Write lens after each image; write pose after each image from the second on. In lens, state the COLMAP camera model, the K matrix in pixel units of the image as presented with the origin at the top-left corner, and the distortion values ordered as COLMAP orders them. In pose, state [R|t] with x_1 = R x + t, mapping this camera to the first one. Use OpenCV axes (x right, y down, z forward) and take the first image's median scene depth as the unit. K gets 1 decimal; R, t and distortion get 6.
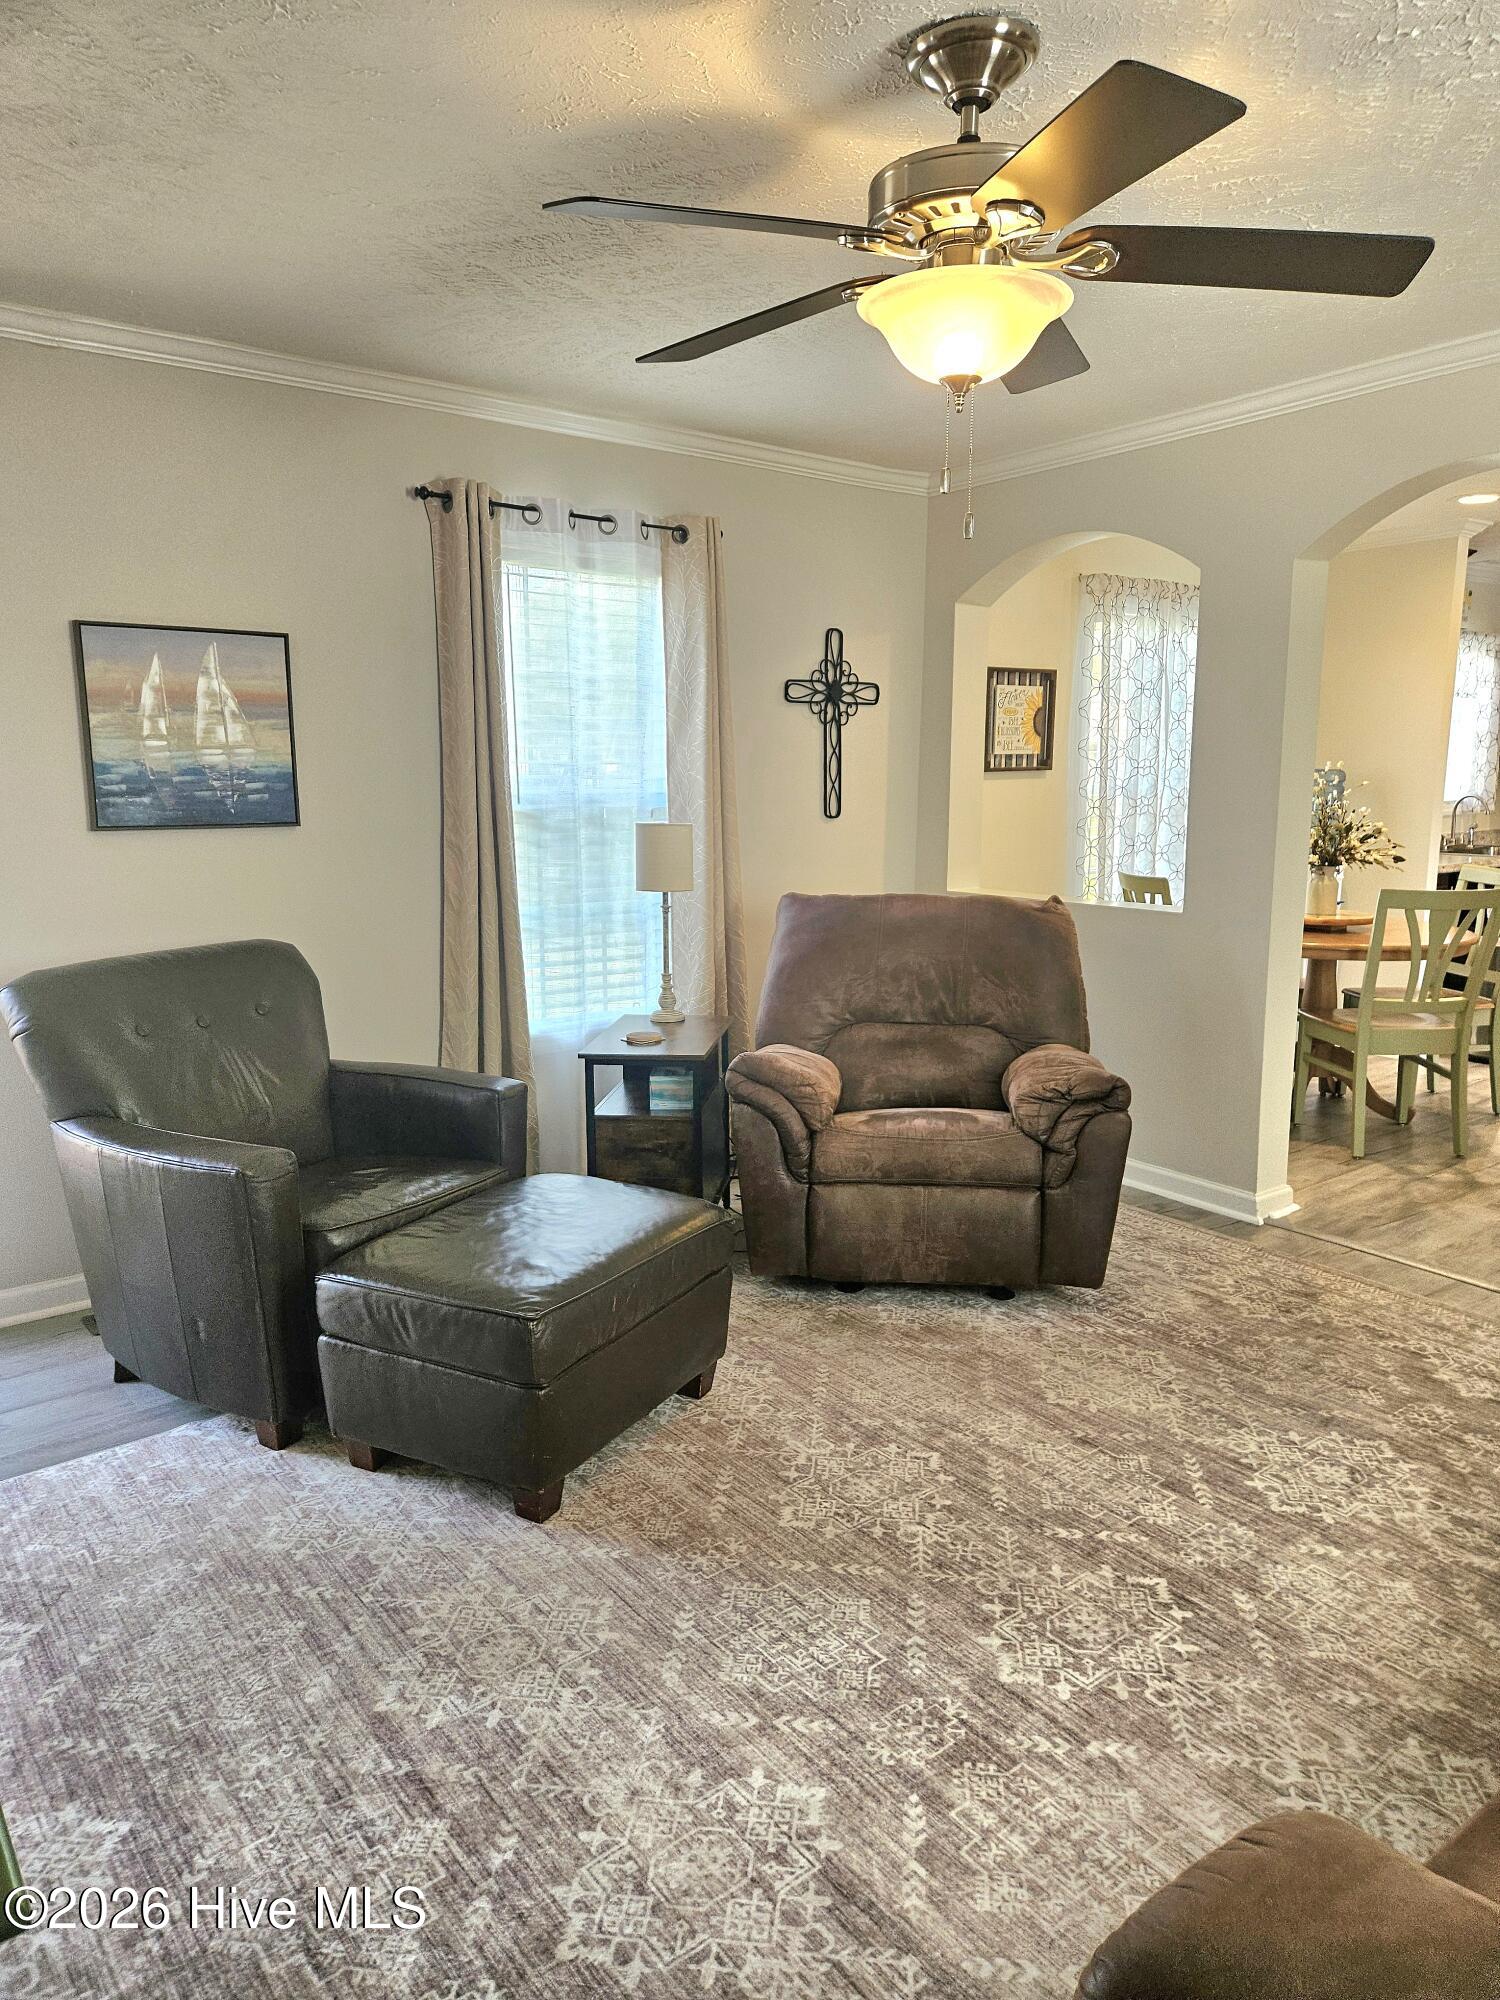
lens RADIAL K [[1340.2, 0, 755.2], [0, 1340.2, 980.0], [0, 0, 1]] dist [0.078706, -0.068133]
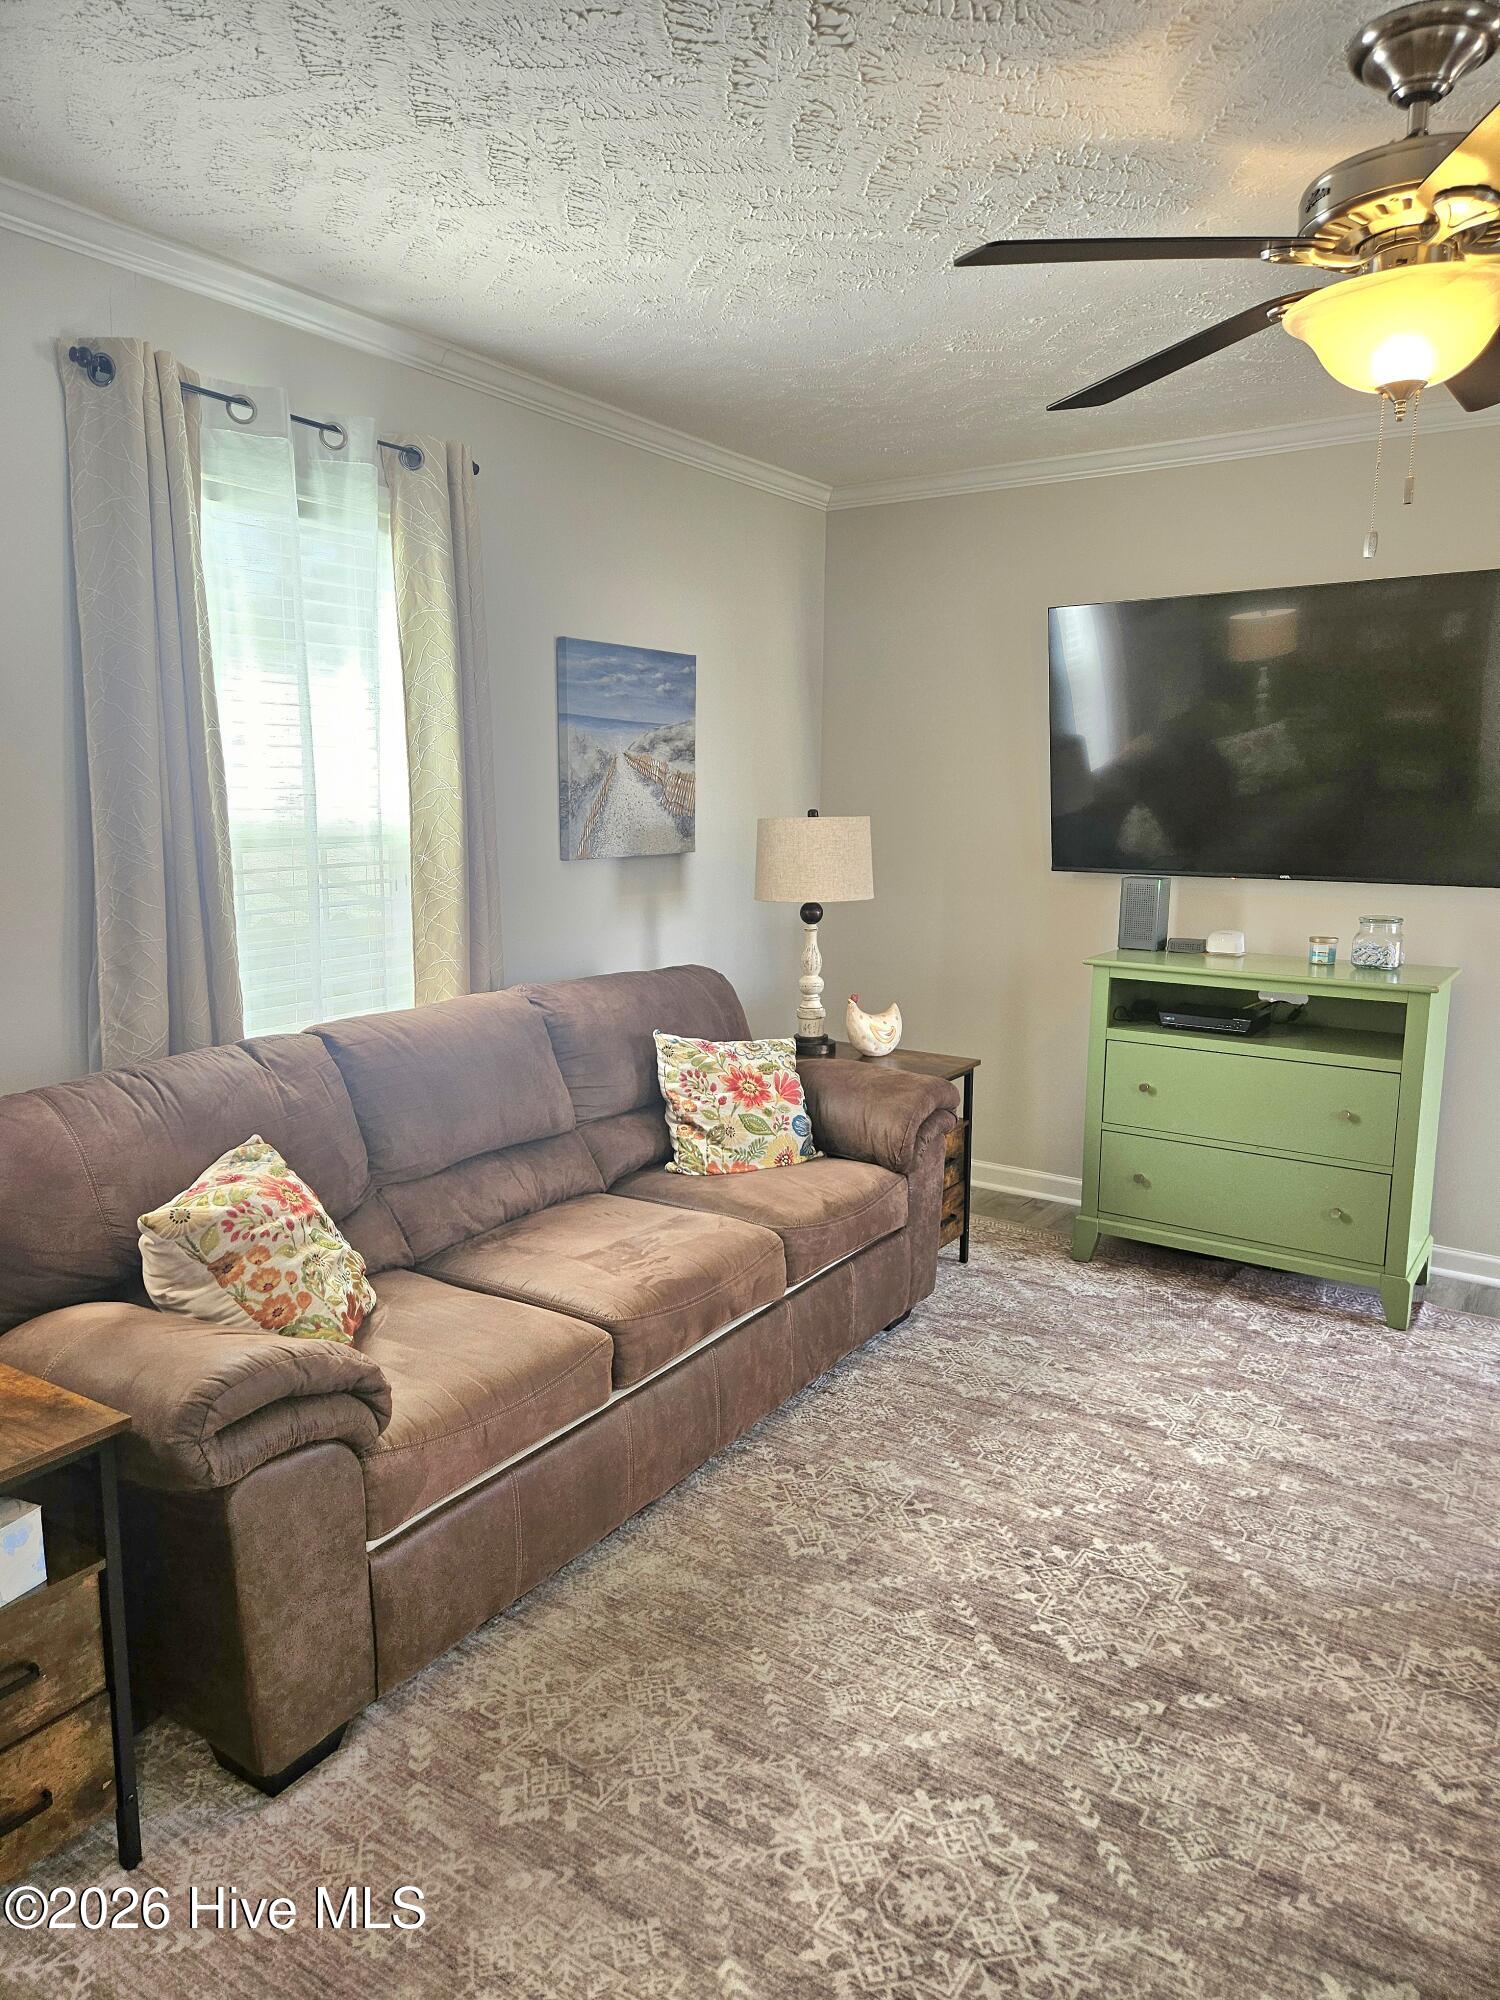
lens RADIAL K [[1329.4, 0, 732.0], [0, 1329.4, 1013.3], [0, 0, 1]] dist [0.080979, -0.067689]
pose [[-0.951344, 0.044790, -0.304859, 0.665846], [-0.056847, 0.946883, 0.316513, -0.225290], [0.302843, 0.318443, -0.898265, 1.373358]]
